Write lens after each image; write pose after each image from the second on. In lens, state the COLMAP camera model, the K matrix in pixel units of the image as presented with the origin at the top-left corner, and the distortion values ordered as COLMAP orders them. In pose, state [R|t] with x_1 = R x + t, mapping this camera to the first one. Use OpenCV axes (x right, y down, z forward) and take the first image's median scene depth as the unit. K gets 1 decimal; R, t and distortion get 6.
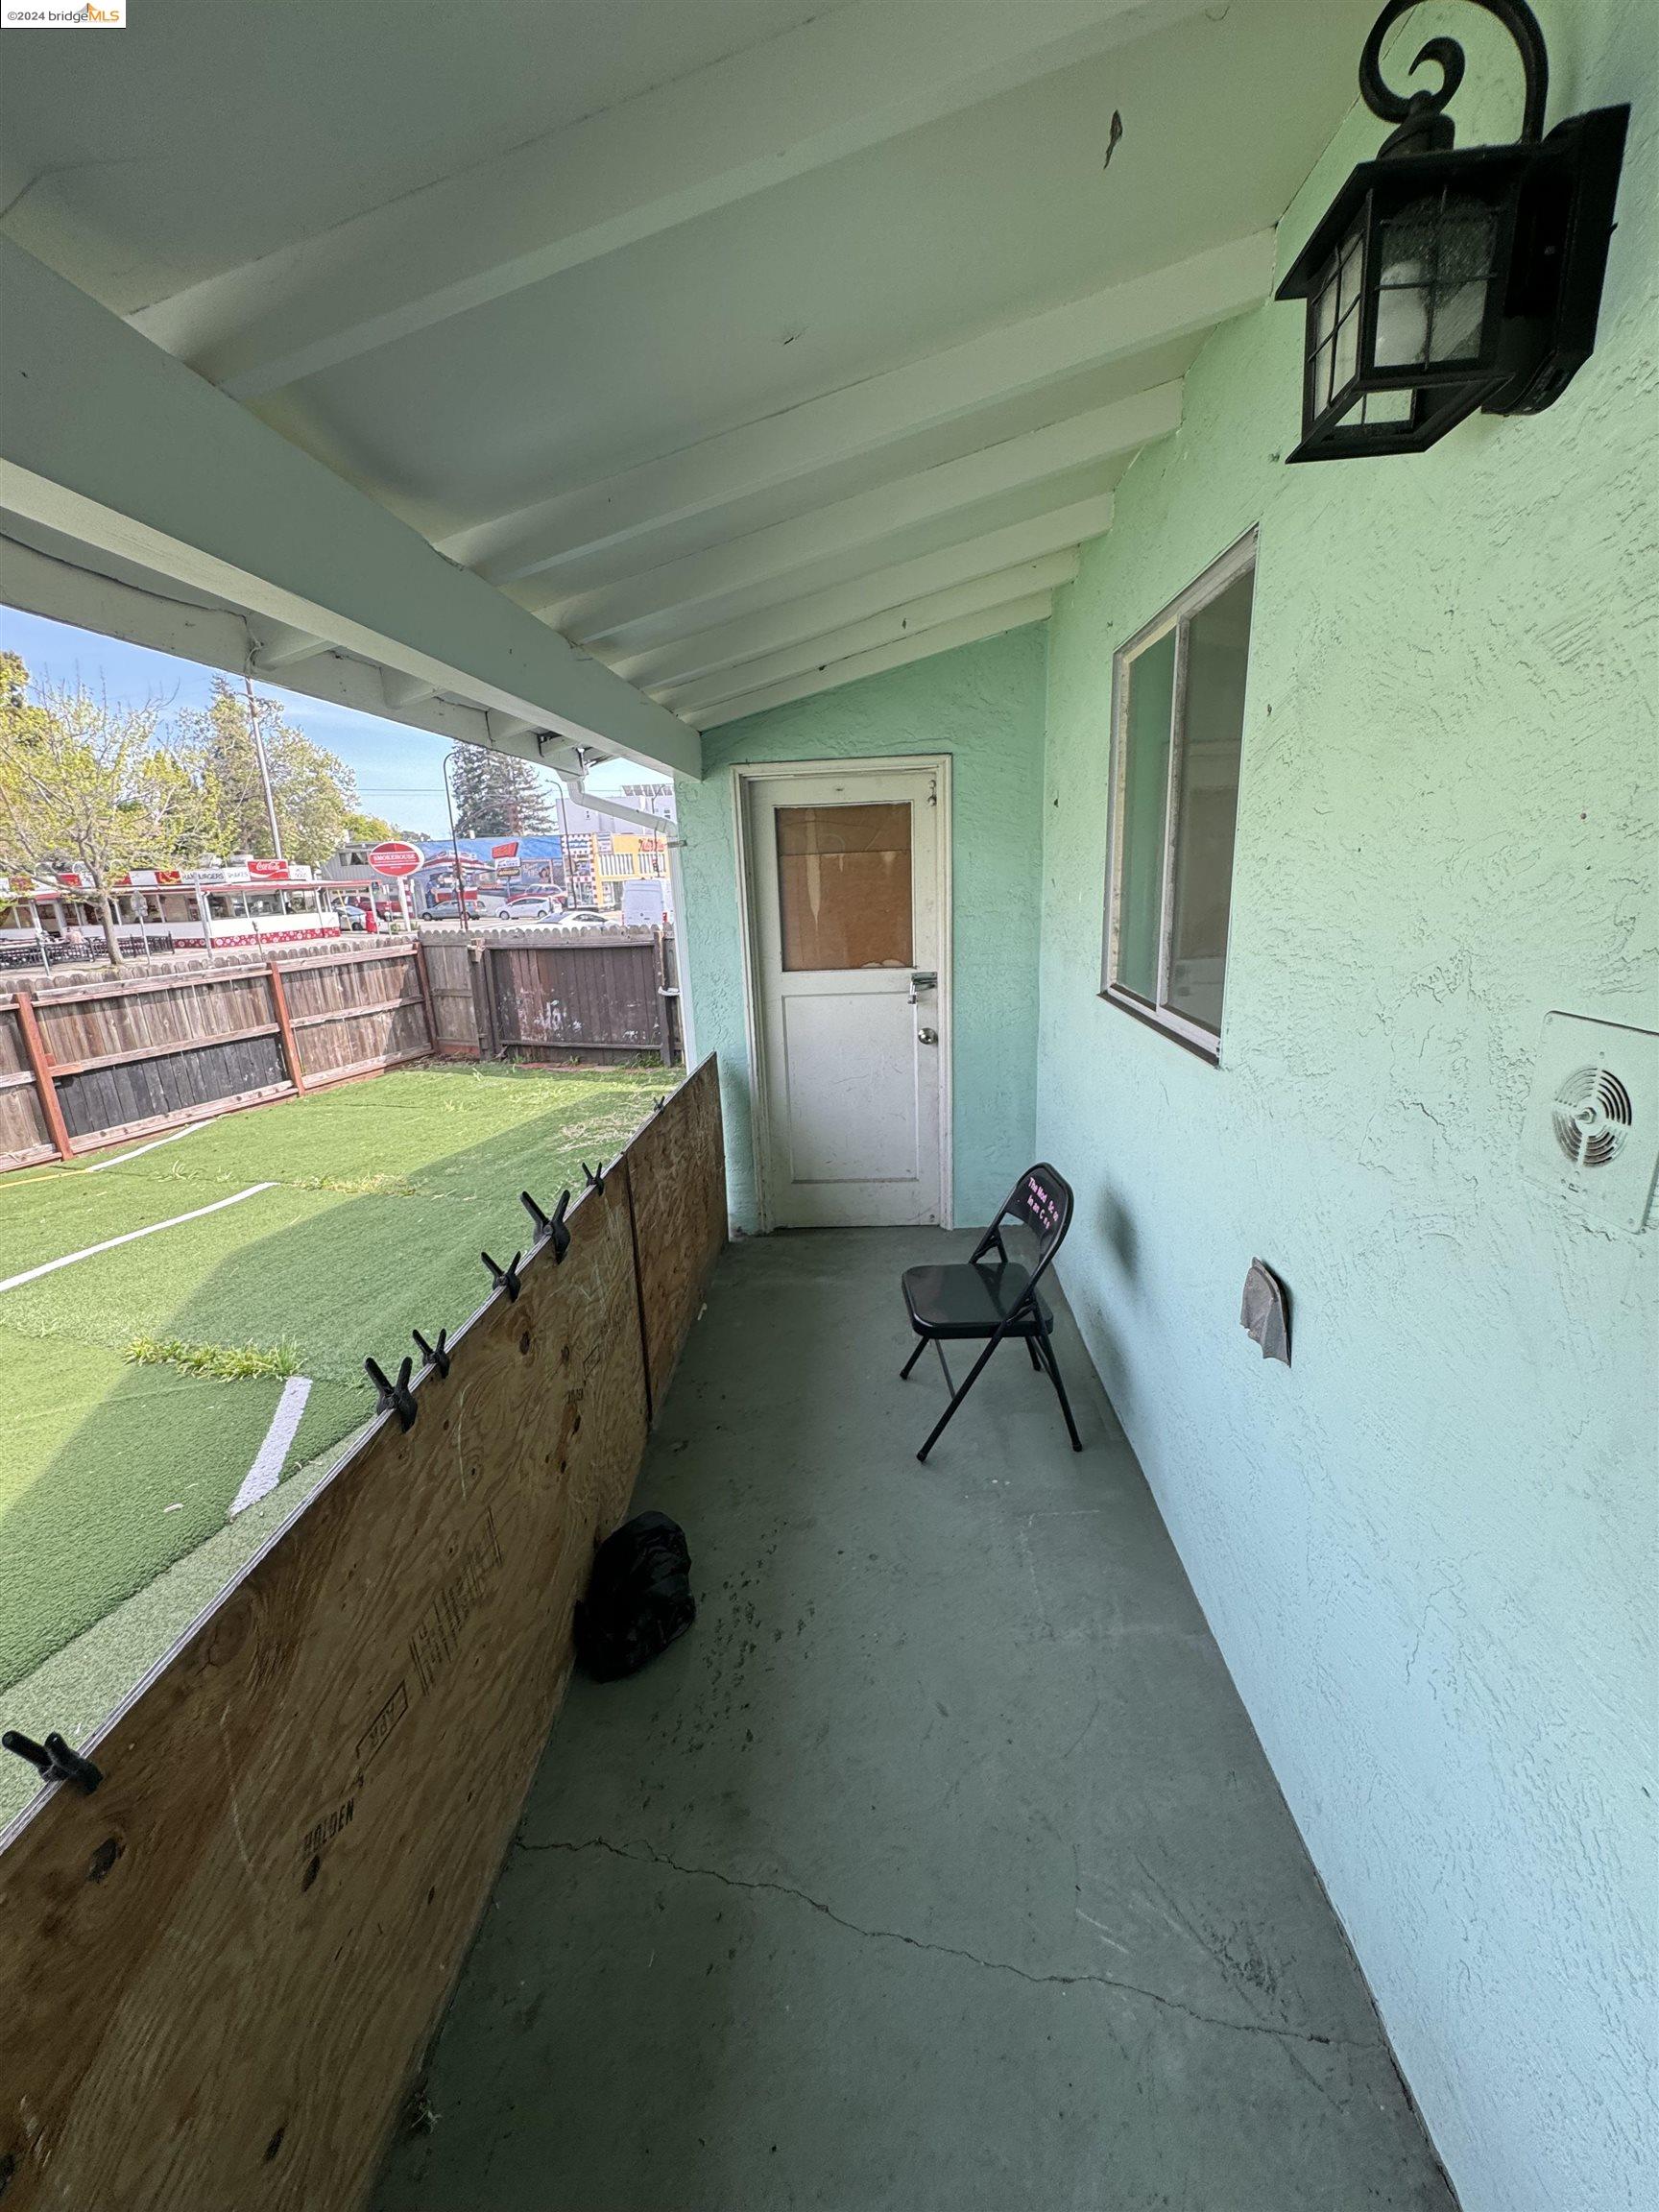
lens RADIAL K [[889.7, 0, 832.5], [0, 889.7, 1111.2], [0, 0, 1]] dist [-0.003628, 0.000403]
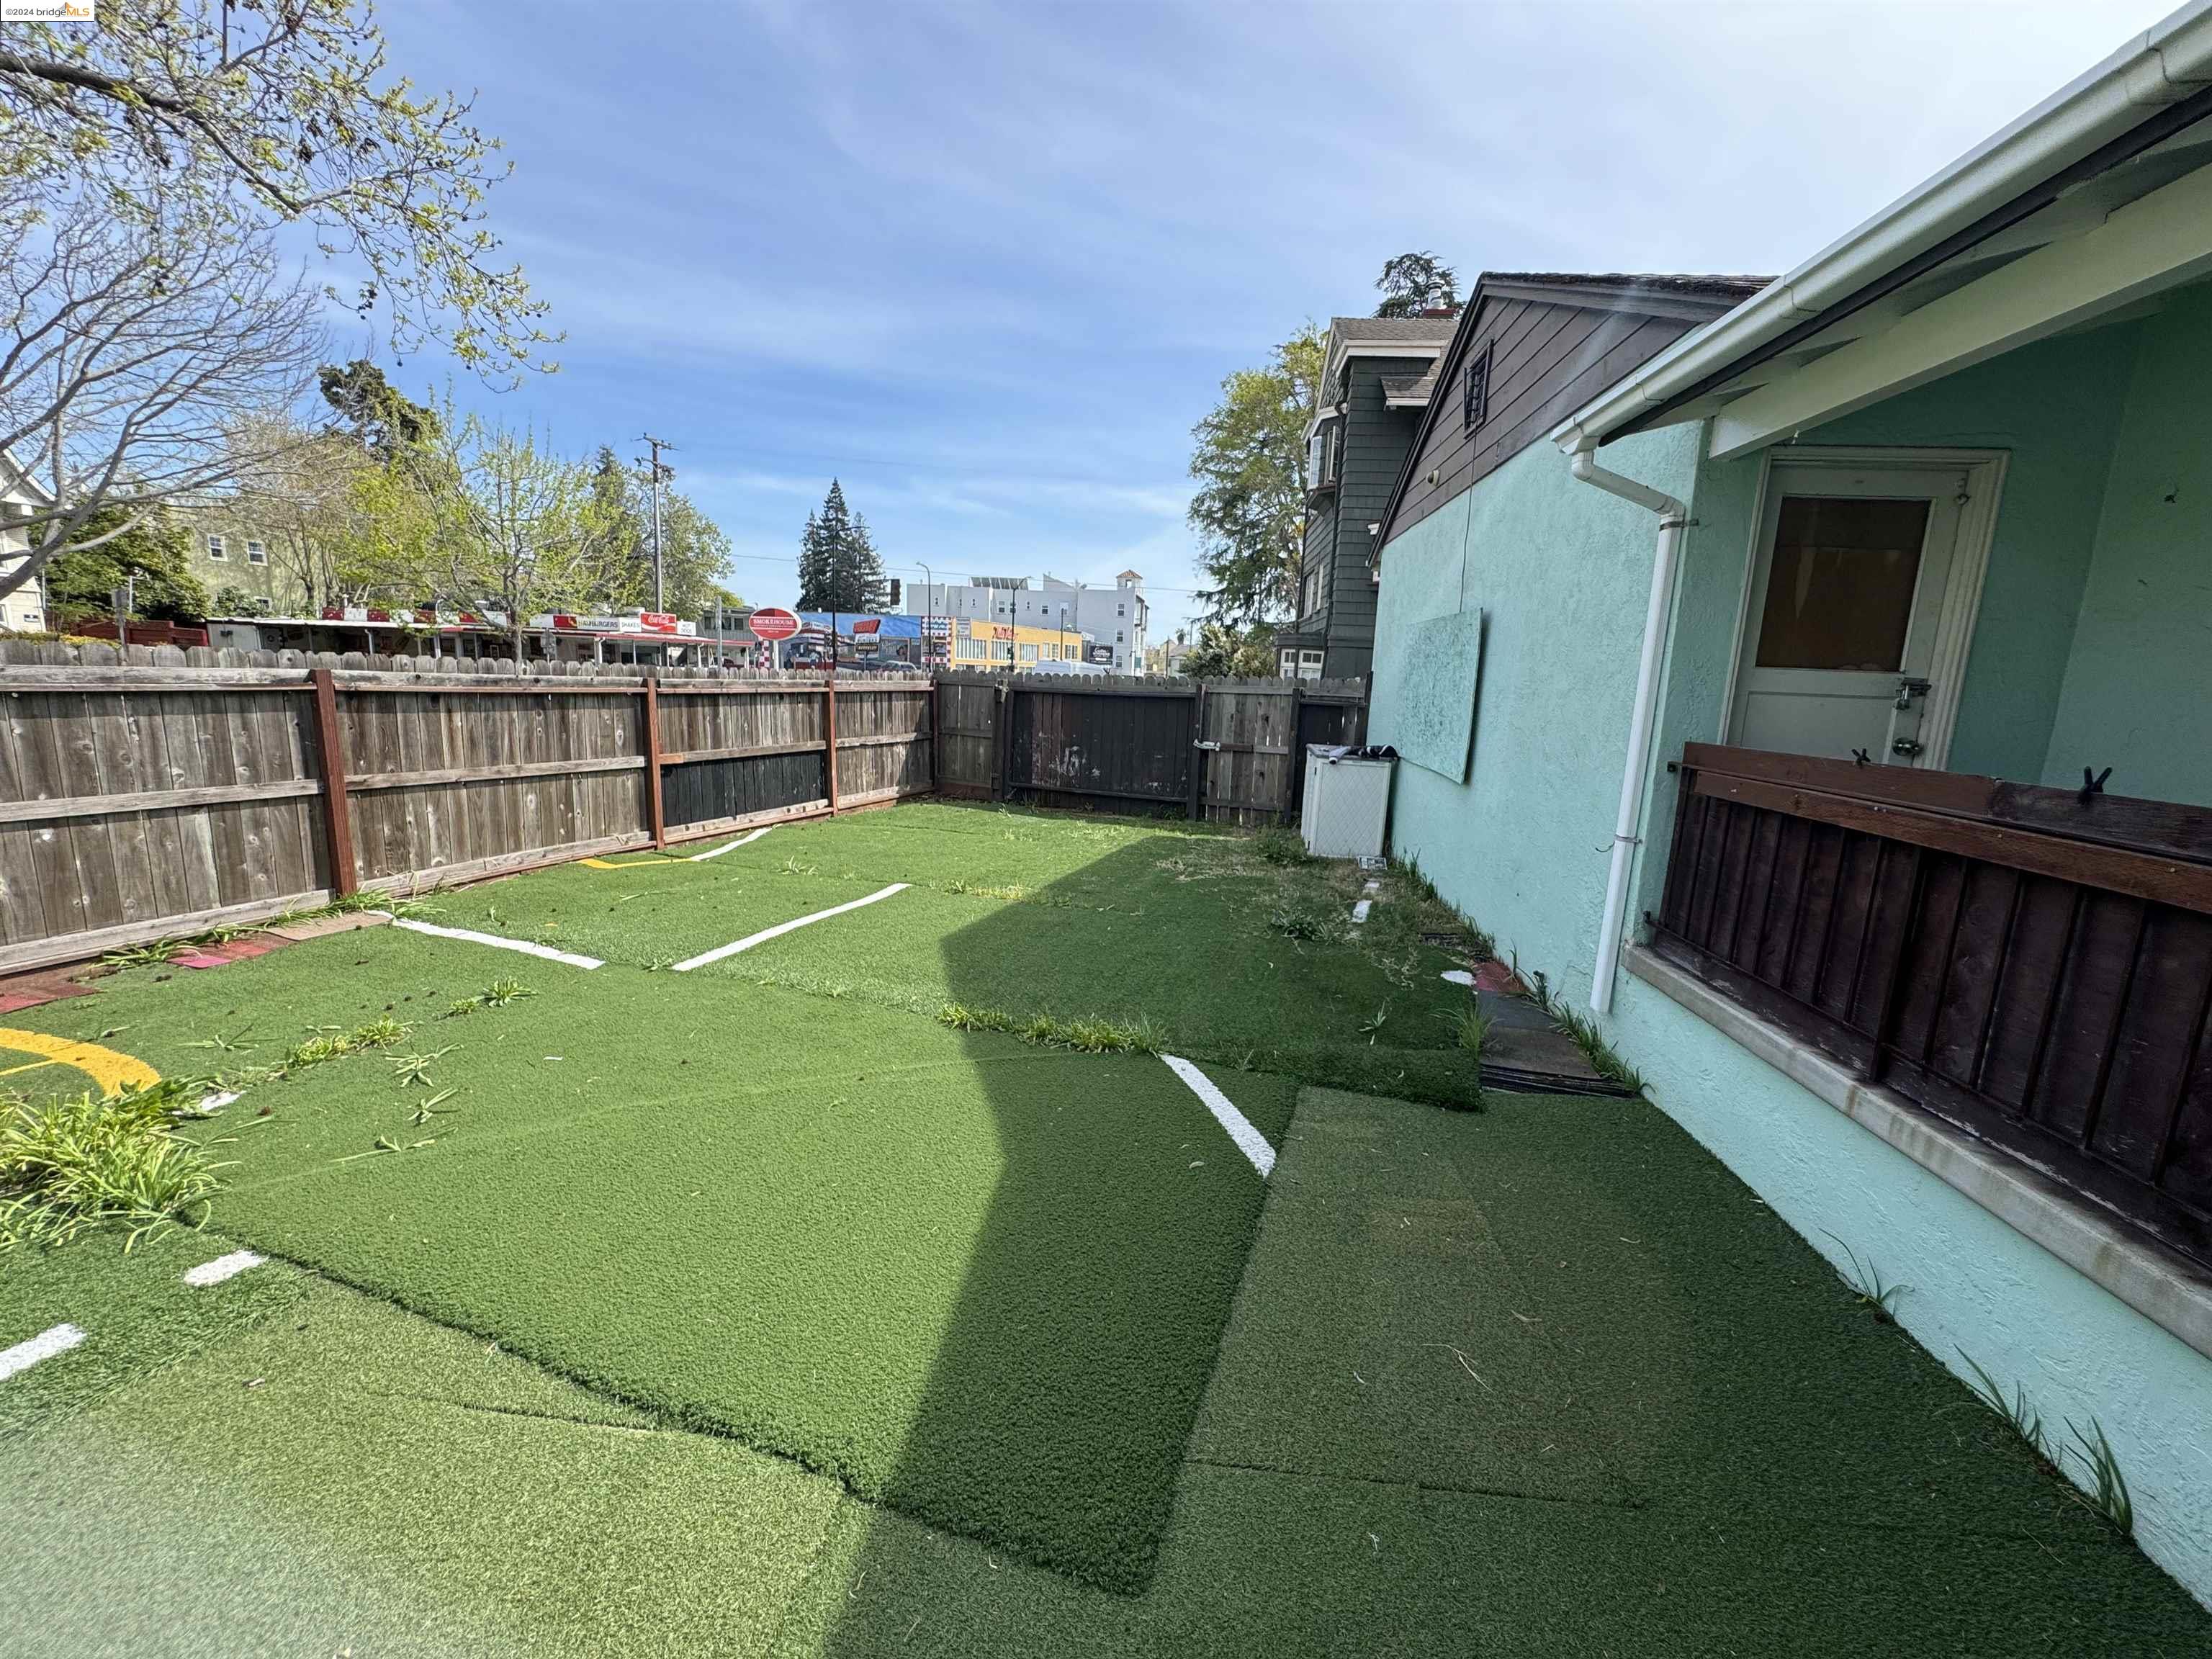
lens RADIAL K [[889.7, 0, 1104.7], [0, 889.7, 830.0], [0, 0, 1]] dist [-0.003628, 0.000403]
pose [[0.995846, 0.085720, -0.030706, -0.269646], [-0.088184, 0.991958, -0.090788, 0.063319], [0.022676, 0.093119, 0.995397, 0.018518]]
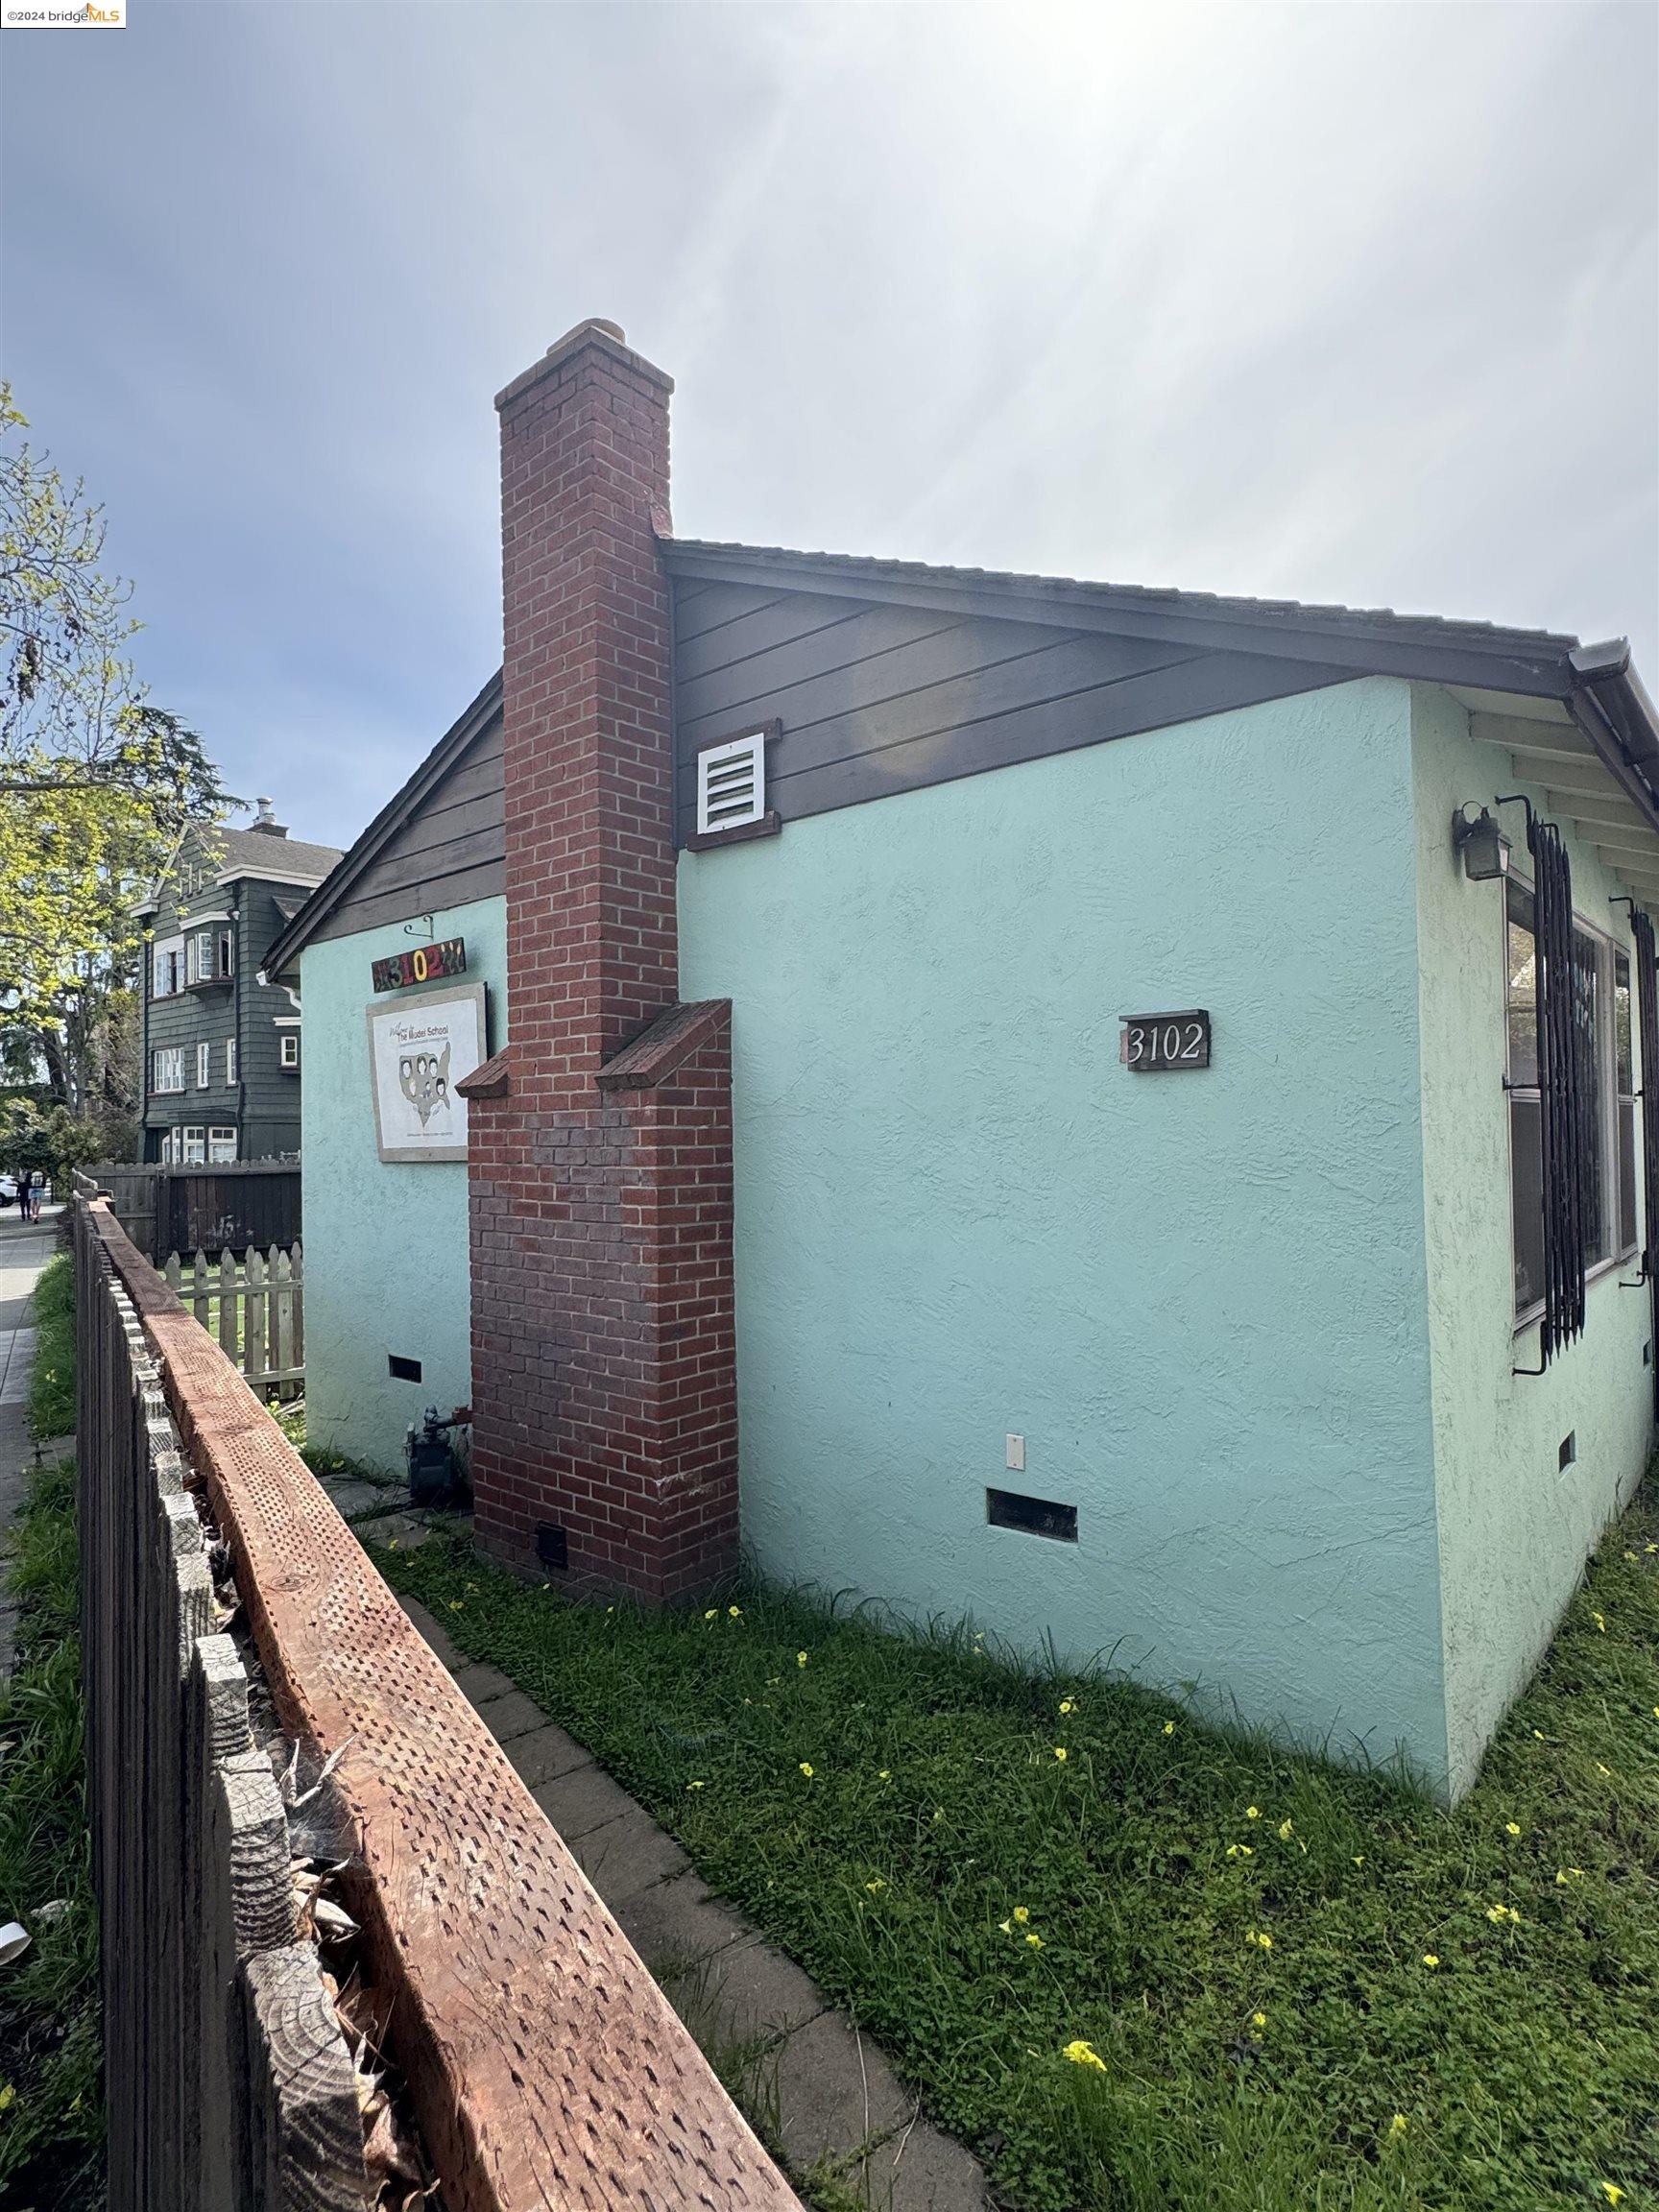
lens RADIAL K [[1183.2, 0, 831.3], [0, 1183.2, 1110.5], [0, 0, 1]] dist [0.000330, -0.000017]
pose [[0.619280, 0.046636, 0.783784, -1.271088], [0.200854, 0.955611, -0.215557, 0.315003], [-0.759045, 0.290916, 0.582424, -0.816230]]
